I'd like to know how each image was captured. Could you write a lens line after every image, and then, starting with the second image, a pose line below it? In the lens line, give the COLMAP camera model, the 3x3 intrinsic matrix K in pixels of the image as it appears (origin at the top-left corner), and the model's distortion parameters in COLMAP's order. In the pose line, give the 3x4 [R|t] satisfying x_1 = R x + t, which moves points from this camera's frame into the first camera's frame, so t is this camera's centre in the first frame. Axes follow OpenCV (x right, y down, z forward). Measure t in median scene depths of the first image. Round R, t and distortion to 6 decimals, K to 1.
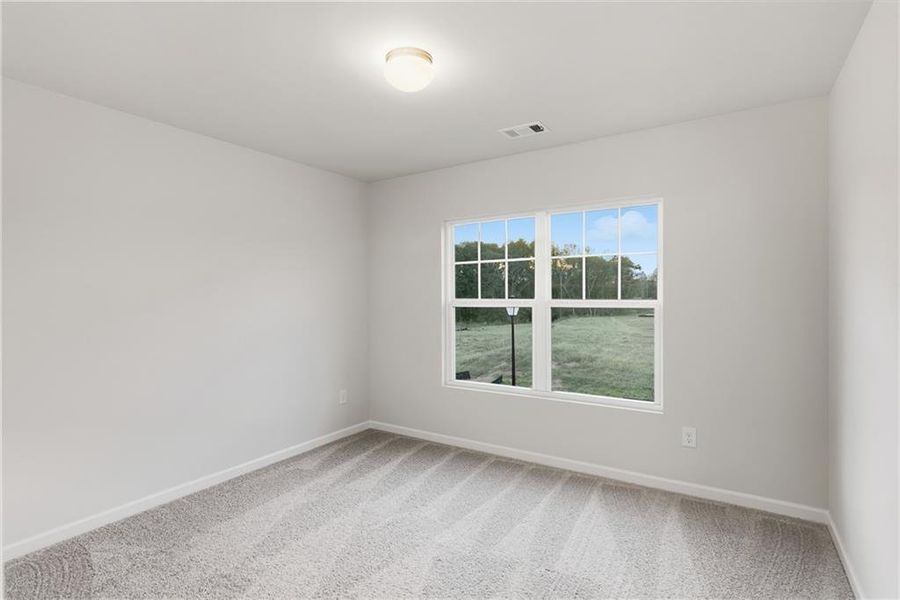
lens RADIAL K [[454.0, 0, 449.8], [0, 454.0, 288.6], [0, 0, 1]] dist [-0.002548, 0.001774]
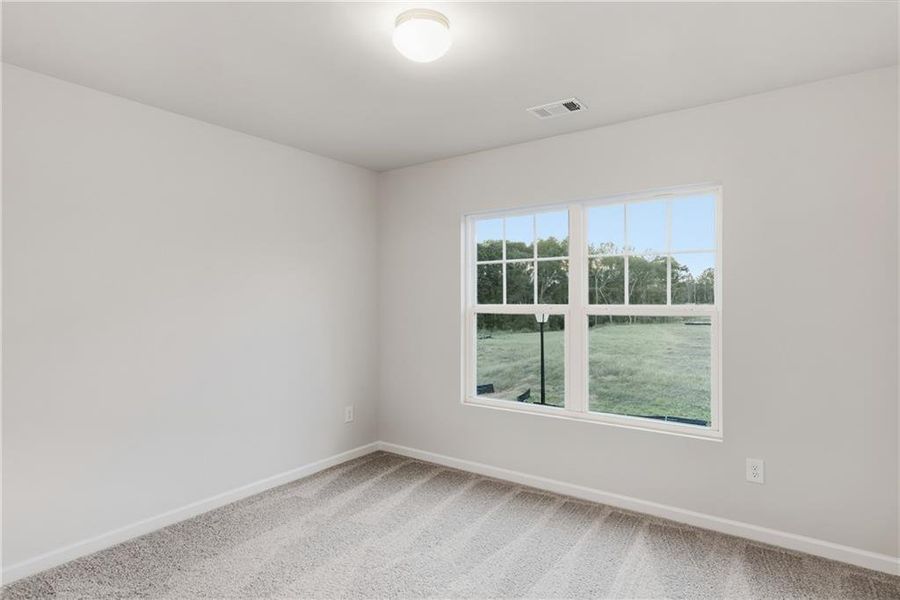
lens RADIAL K [[454.0, 0, 449.8], [0, 454.0, 288.6], [0, 0, 1]] dist [-0.002548, 0.001774]
pose [[0.998298, 0.004015, -0.058179, 0.011830], [-0.004372, 0.999972, -0.006010, -0.001637], [0.058153, 0.006254, 0.998288, 0.127476]]
